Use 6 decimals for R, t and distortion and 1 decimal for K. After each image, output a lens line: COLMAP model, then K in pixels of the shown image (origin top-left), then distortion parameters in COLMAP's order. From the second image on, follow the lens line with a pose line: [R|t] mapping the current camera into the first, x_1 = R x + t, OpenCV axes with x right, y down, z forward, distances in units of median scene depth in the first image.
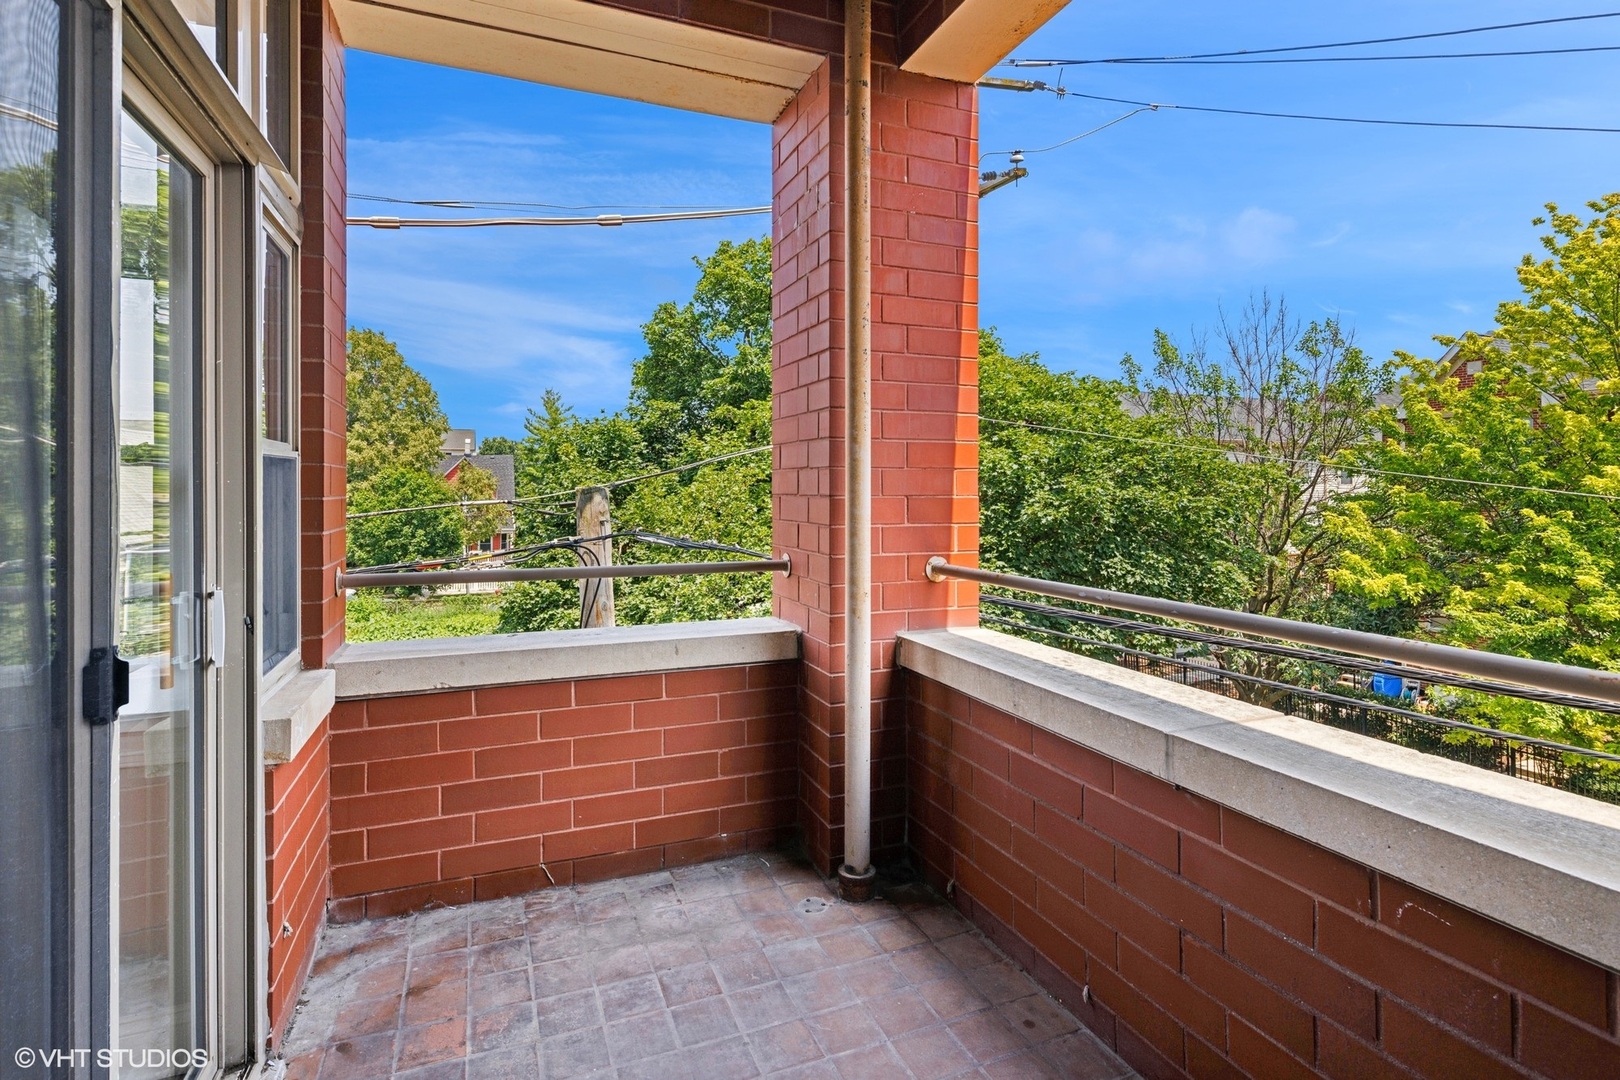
lens RADIAL K [[813.1, 0, 812.4], [0, 813.1, 493.4], [0, 0, 1]] dist [0.000887, 0.000316]
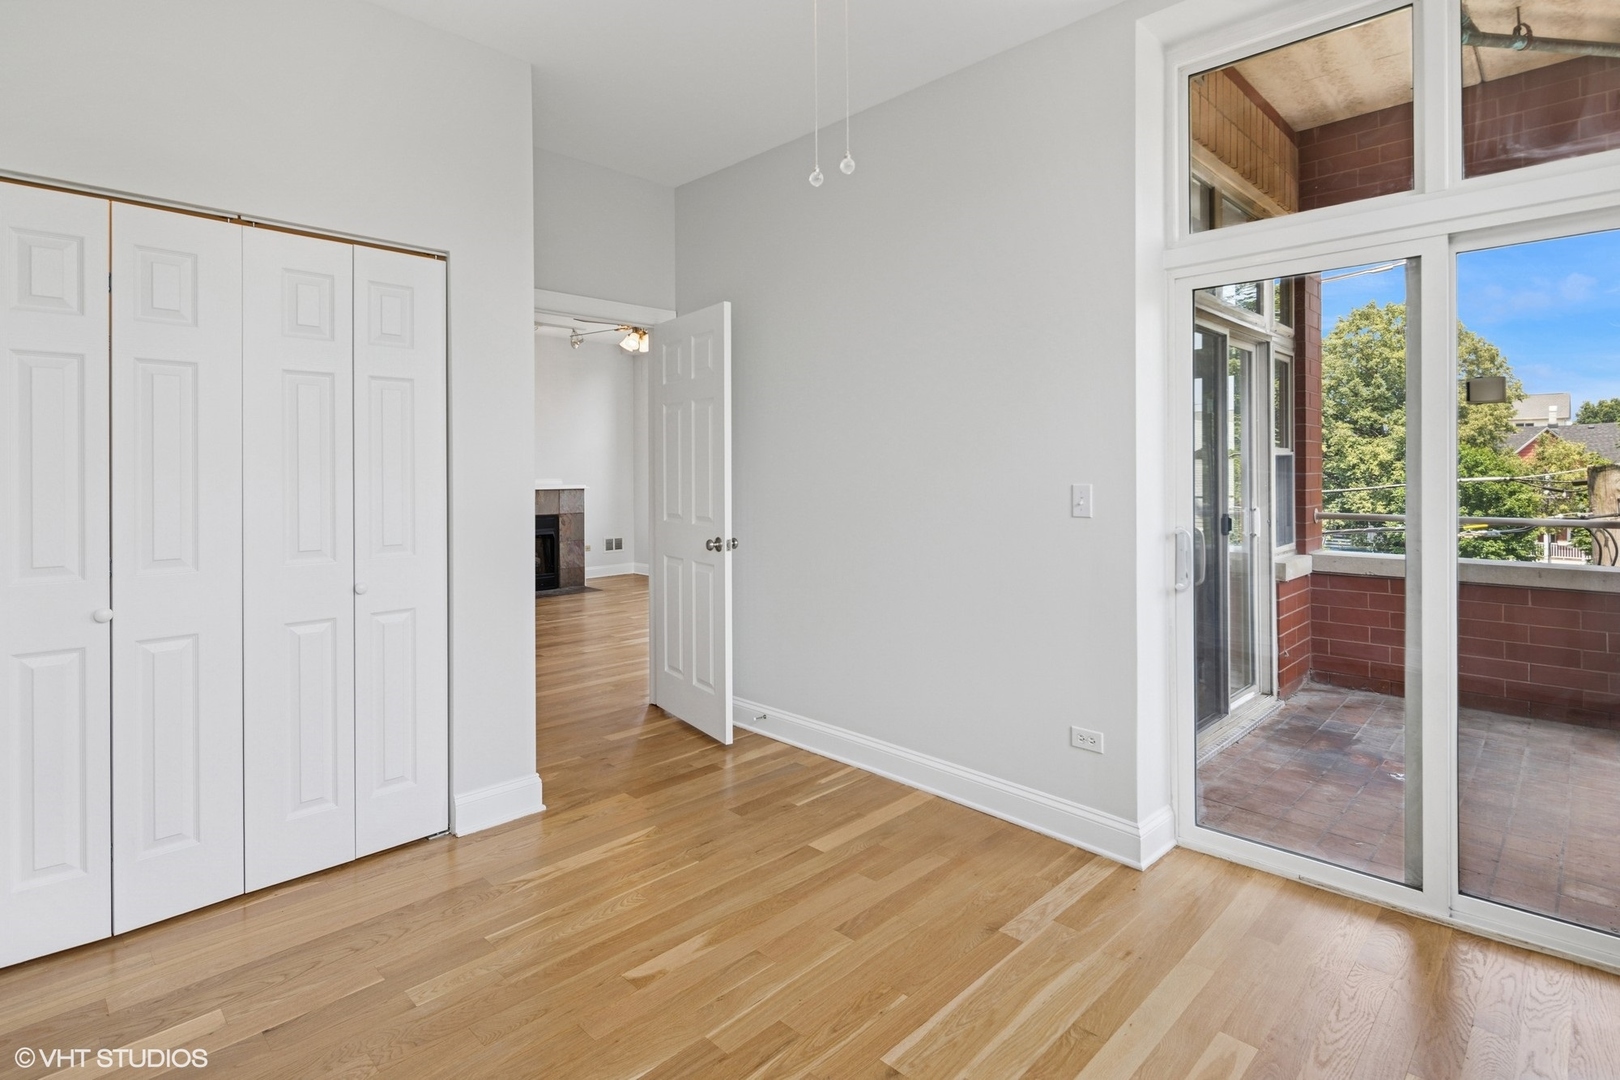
lens RADIAL K [[814.3, 0, 808.0], [0, 814.3, 465.7], [0, 0, 1]] dist [0.003165, 0.000022]
pose [[0.405596, -0.007634, -0.914021, 0.175071], [0.001139, 0.999969, -0.007846, 0.000296], [0.914052, 0.002141, 0.405592, -0.224752]]
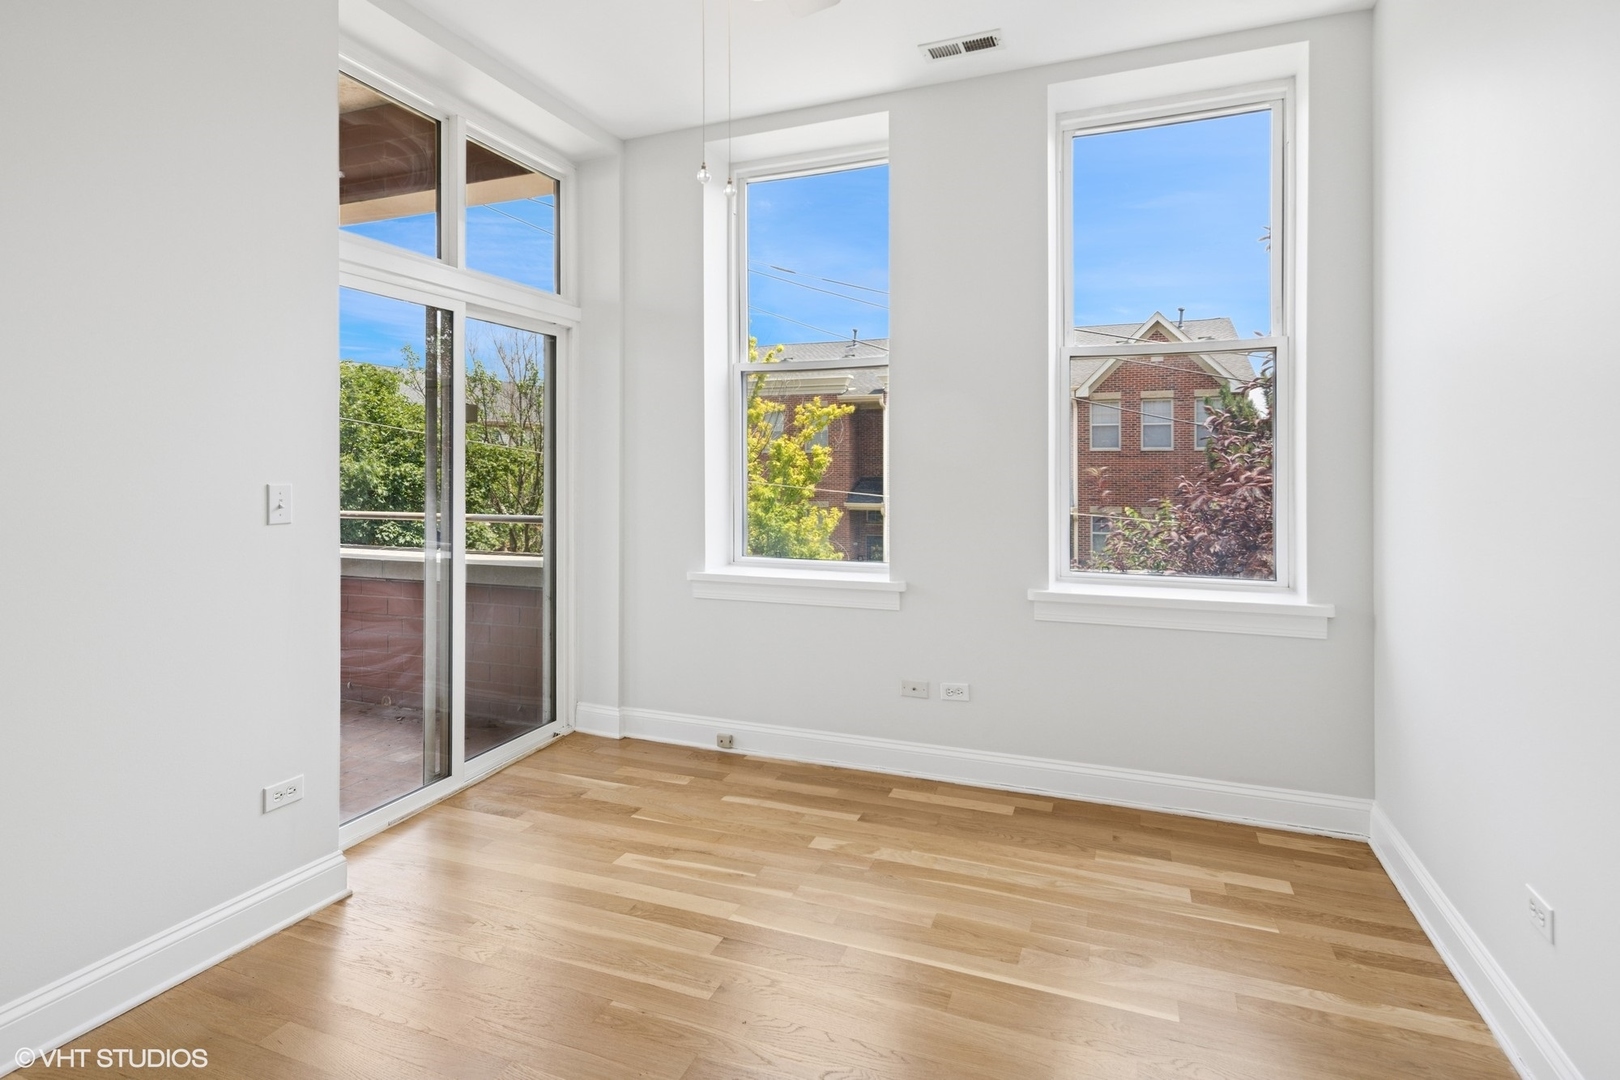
lens RADIAL K [[810.2, 0, 809.6], [0, 810.2, 456.5], [0, 0, 1]] dist [0.011813, -0.007472]
pose [[0.681247, 0.006017, 0.732029, -0.086363], [0.006270, 0.999882, -0.014054, 0.001095], [-0.732027, 0.014164, 0.681128, -0.285034]]
